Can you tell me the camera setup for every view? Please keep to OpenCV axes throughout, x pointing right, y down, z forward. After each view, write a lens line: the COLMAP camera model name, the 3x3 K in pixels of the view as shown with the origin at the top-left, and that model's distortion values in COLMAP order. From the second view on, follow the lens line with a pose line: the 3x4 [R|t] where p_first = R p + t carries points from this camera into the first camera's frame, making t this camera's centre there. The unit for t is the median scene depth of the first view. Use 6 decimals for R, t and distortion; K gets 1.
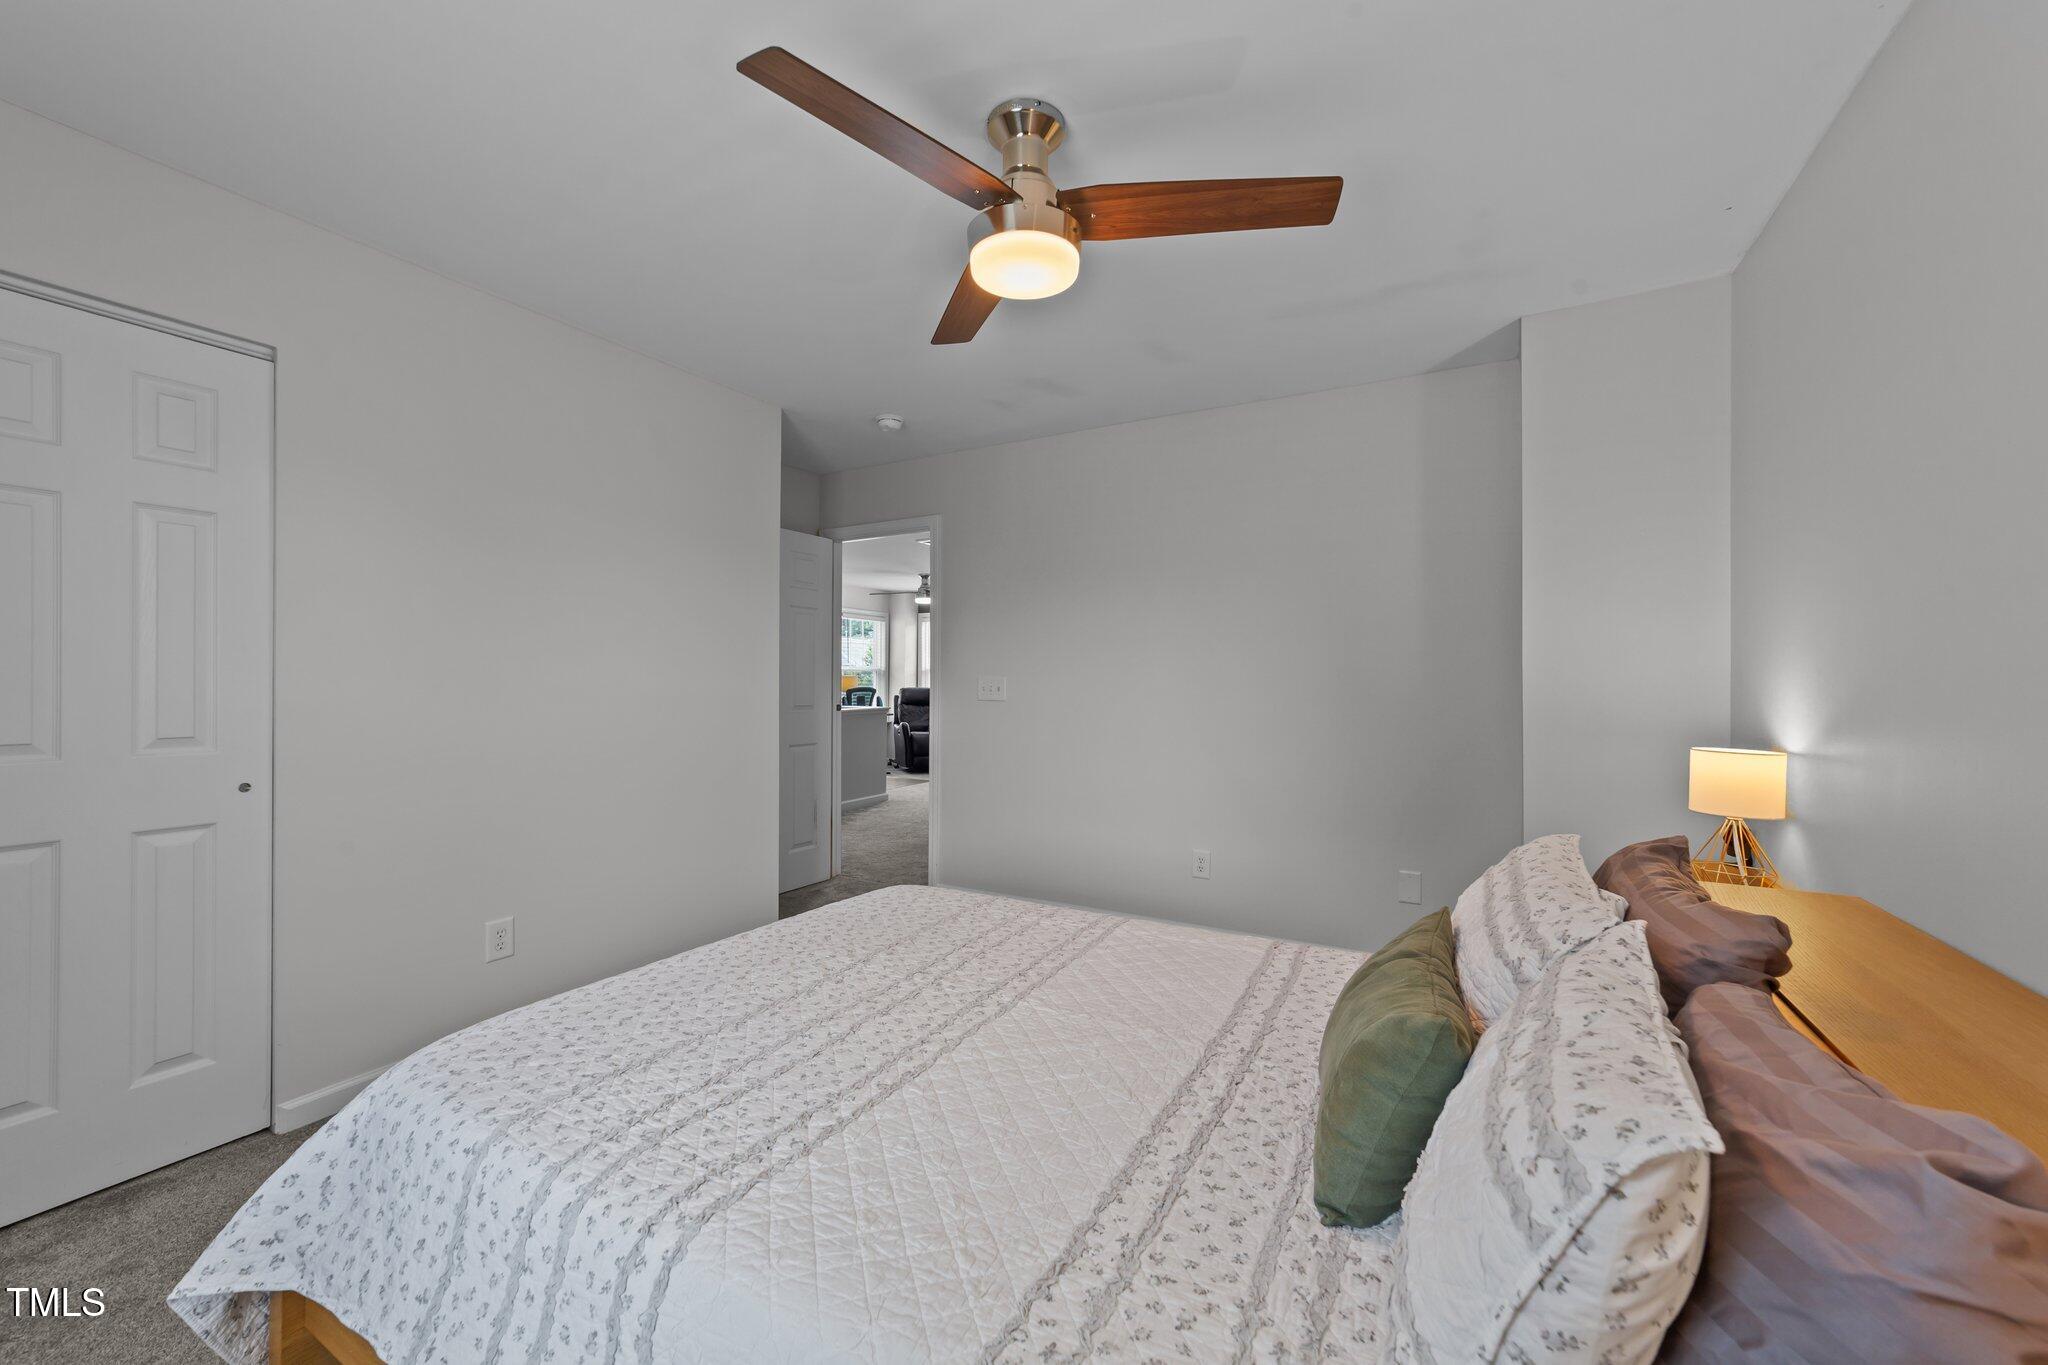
lens RADIAL K [[787.7, 0, 1025.6], [0, 787.7, 677.5], [0, 0, 1]] dist [-0.011177, 0.005704]
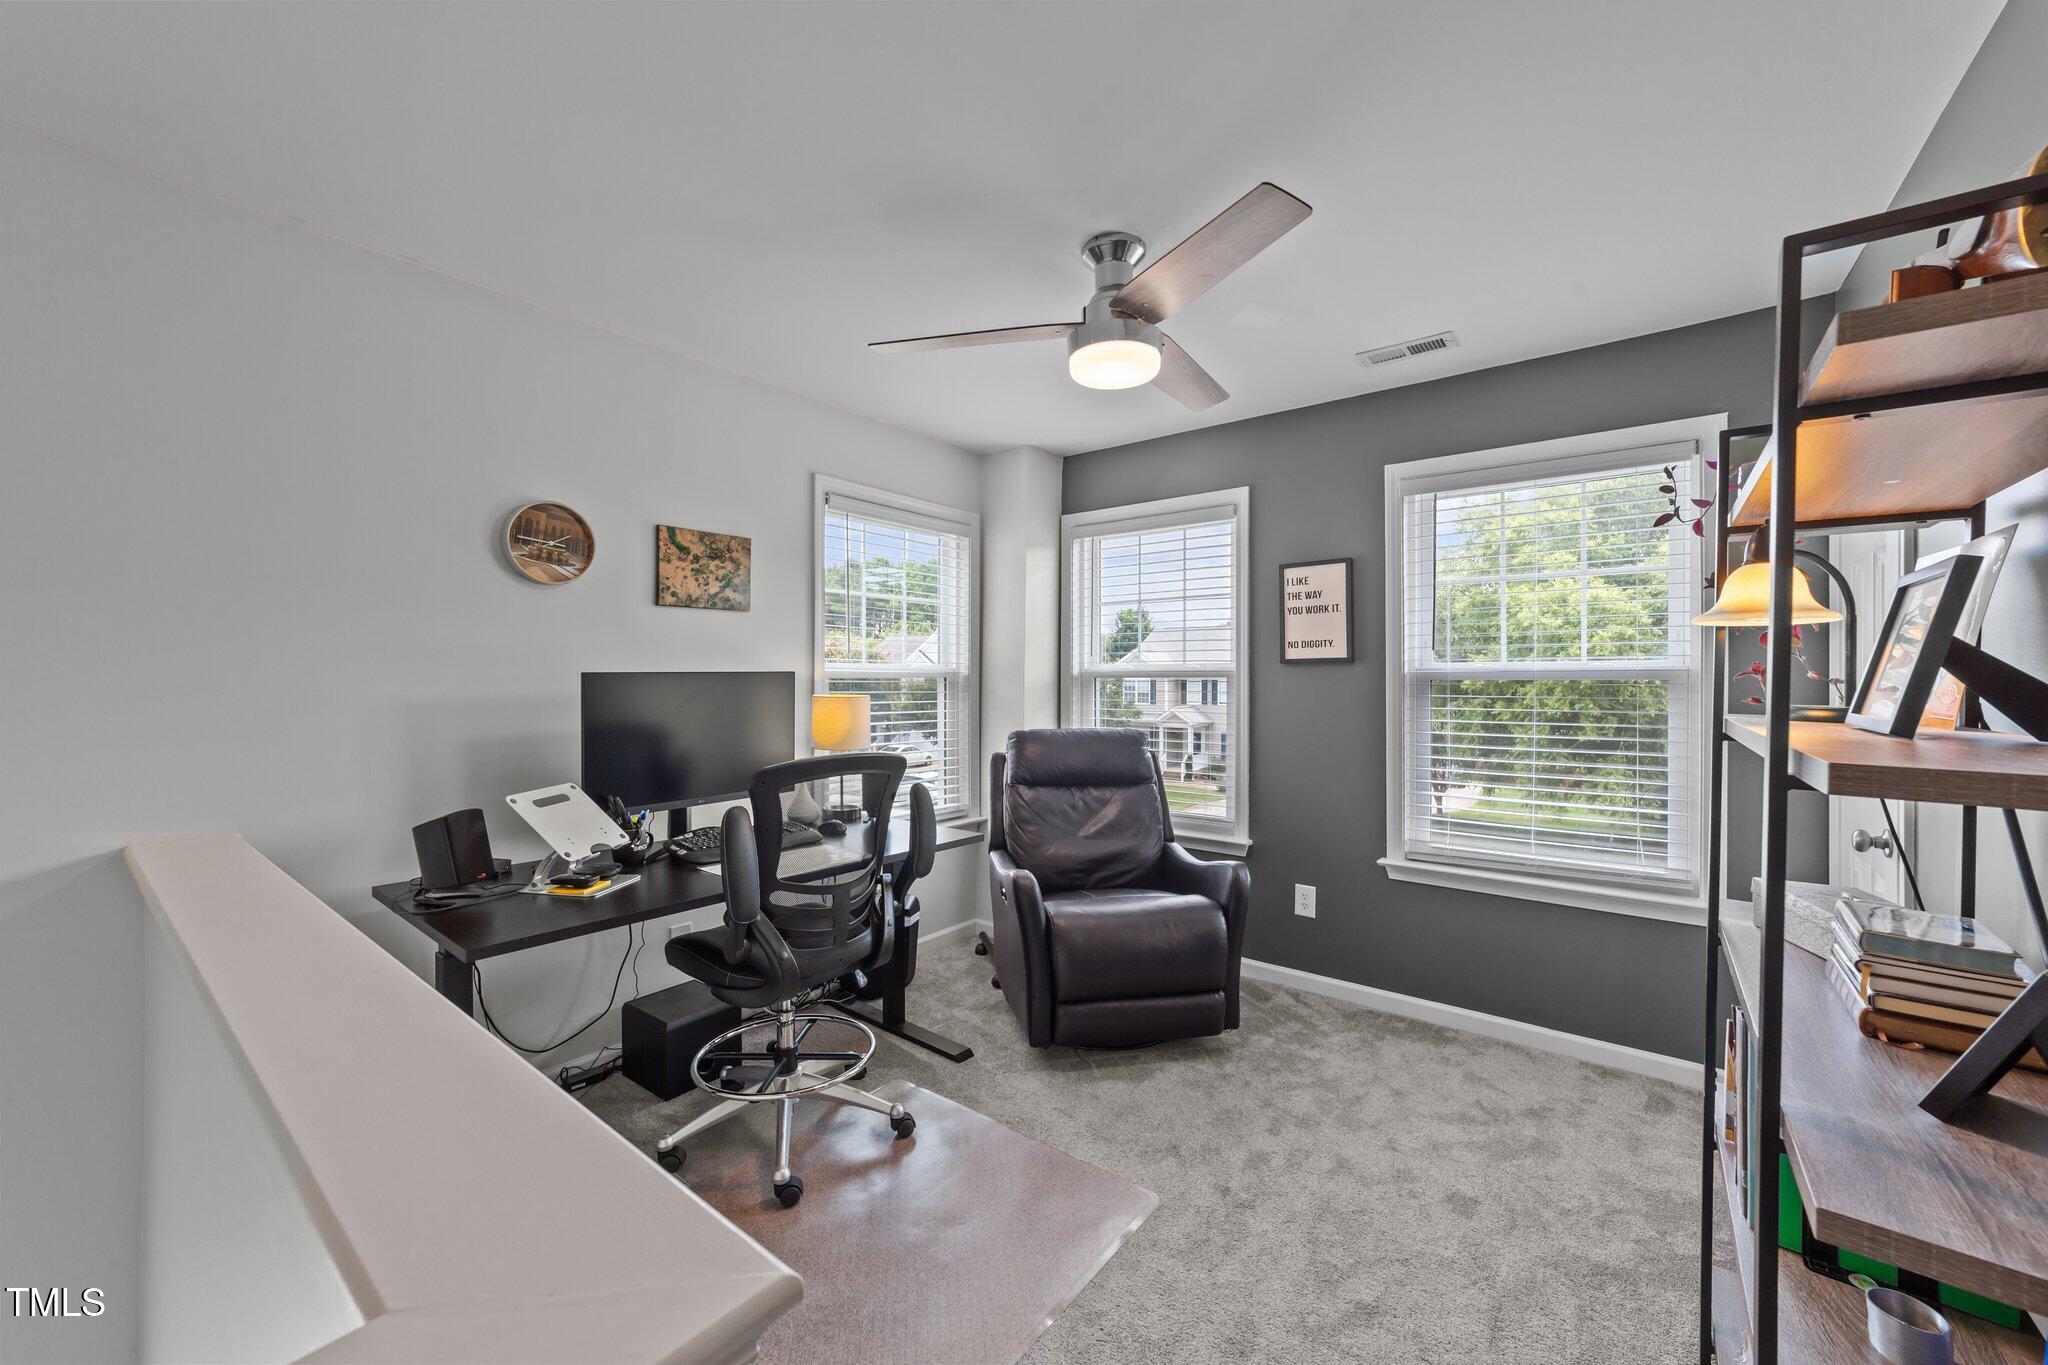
lens RADIAL K [[787.7, 0, 1024.3], [0, 787.7, 676.7], [0, 0, 1]] dist [-0.011177, 0.005704]
pose [[0.987420, -0.000870, -0.158119, -0.102332], [0.001599, 0.999989, 0.004484, -0.010888], [0.158113, -0.004680, 0.987410, 0.680350]]
